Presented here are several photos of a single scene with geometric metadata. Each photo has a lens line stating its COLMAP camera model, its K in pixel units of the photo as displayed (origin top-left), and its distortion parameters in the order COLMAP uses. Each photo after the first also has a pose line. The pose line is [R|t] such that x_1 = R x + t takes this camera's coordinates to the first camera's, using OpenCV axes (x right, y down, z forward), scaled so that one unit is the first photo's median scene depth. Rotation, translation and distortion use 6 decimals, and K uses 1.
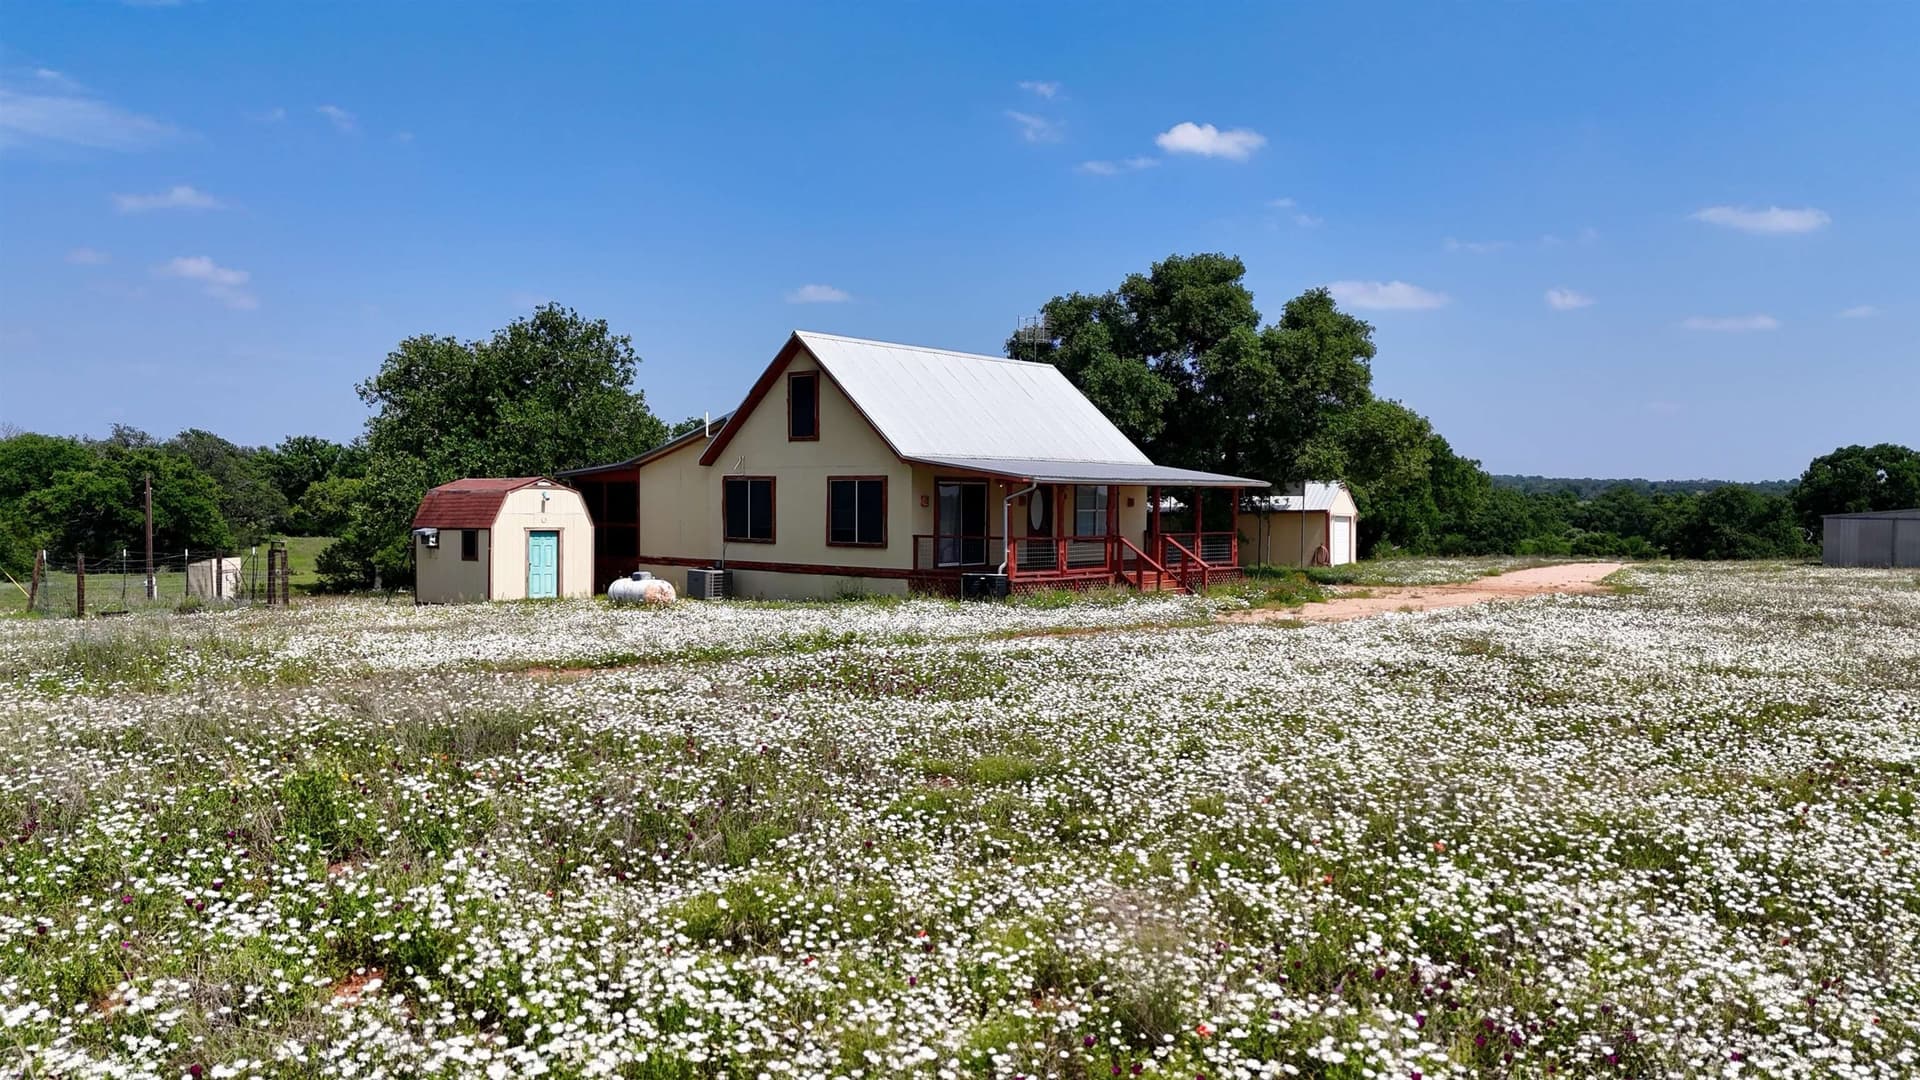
lens RADIAL K [[1491.4, 0, 960.4], [0, 1491.4, 539.2], [0, 0, 1]] dist [0.004505, 0.002237]
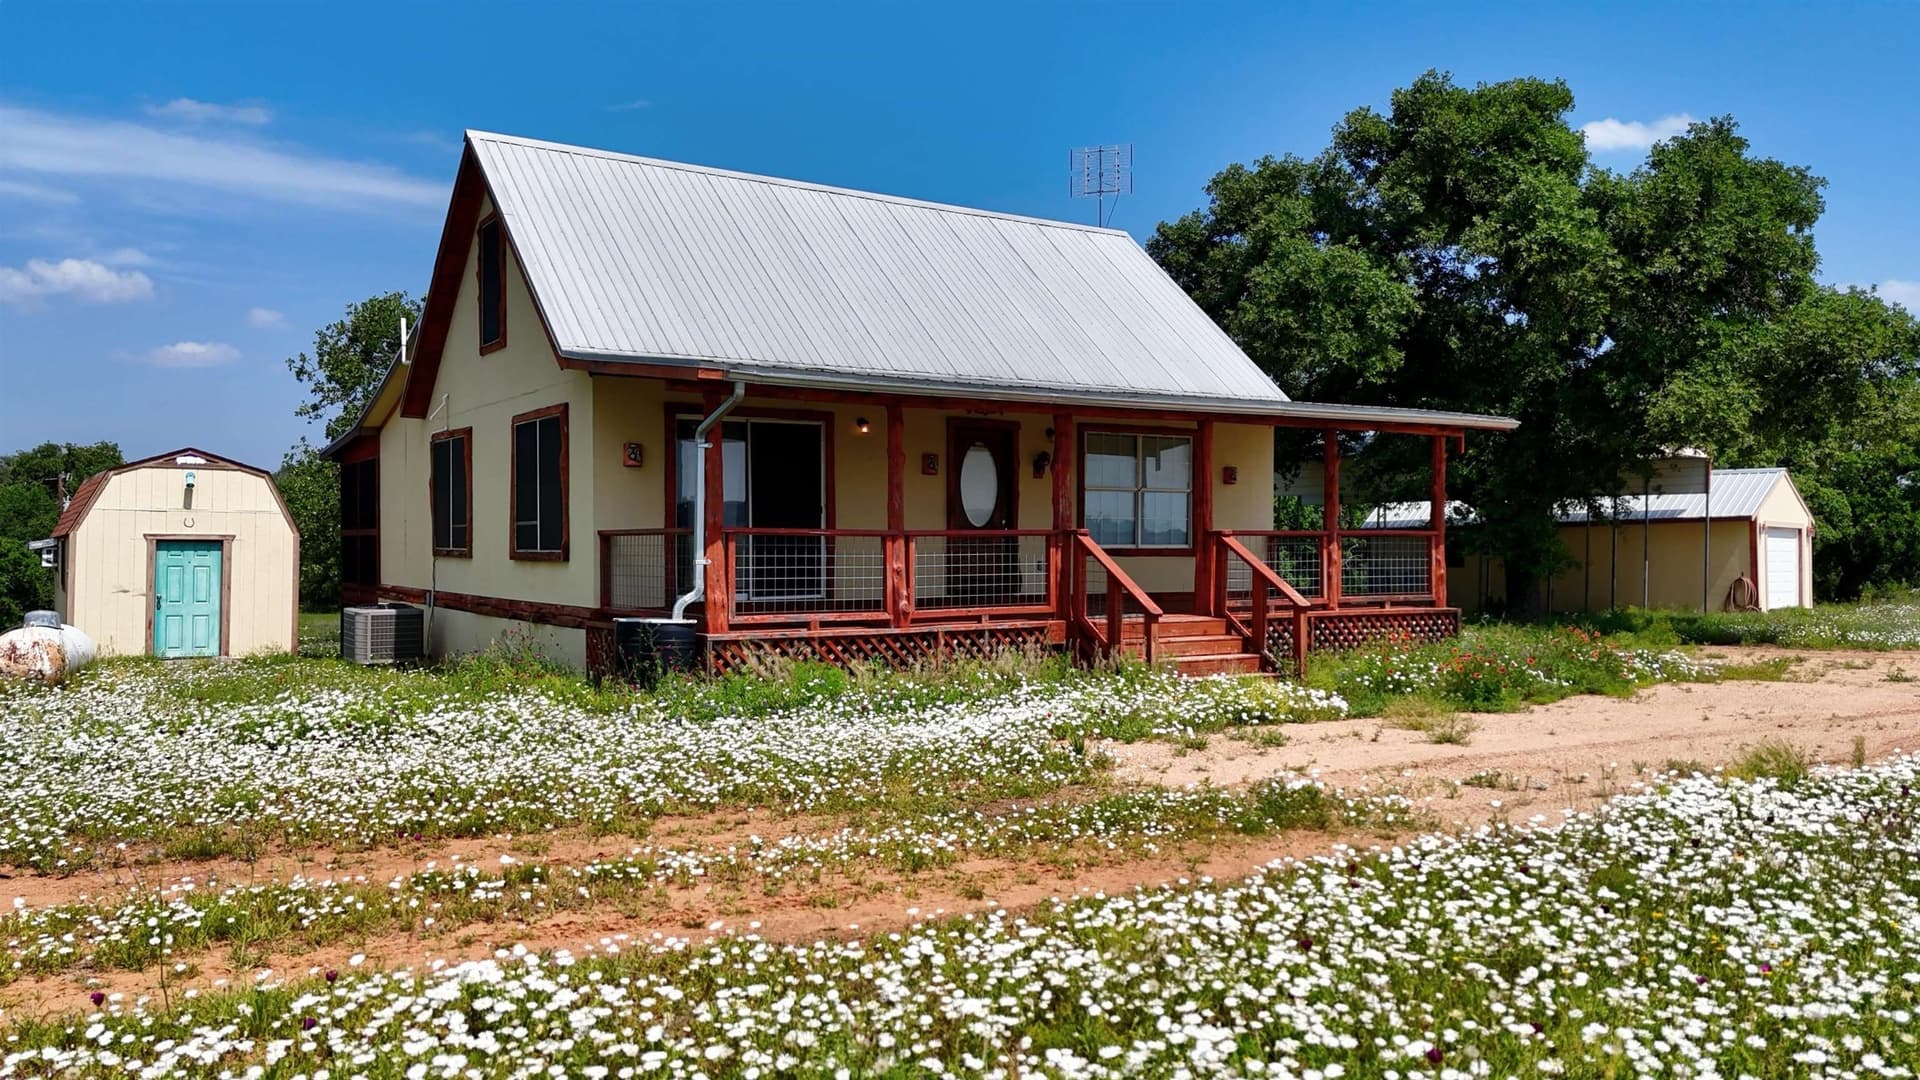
lens RADIAL K [[1491.4, 0, 959.0], [0, 1491.4, 540.1], [0, 0, 1]] dist [0.004505, 0.002237]
pose [[0.957971, -0.008984, -0.286724, 0.139097], [0.000254, 0.999536, -0.030468, 0.009575], [0.286865, 0.029115, 0.957529, 0.417515]]
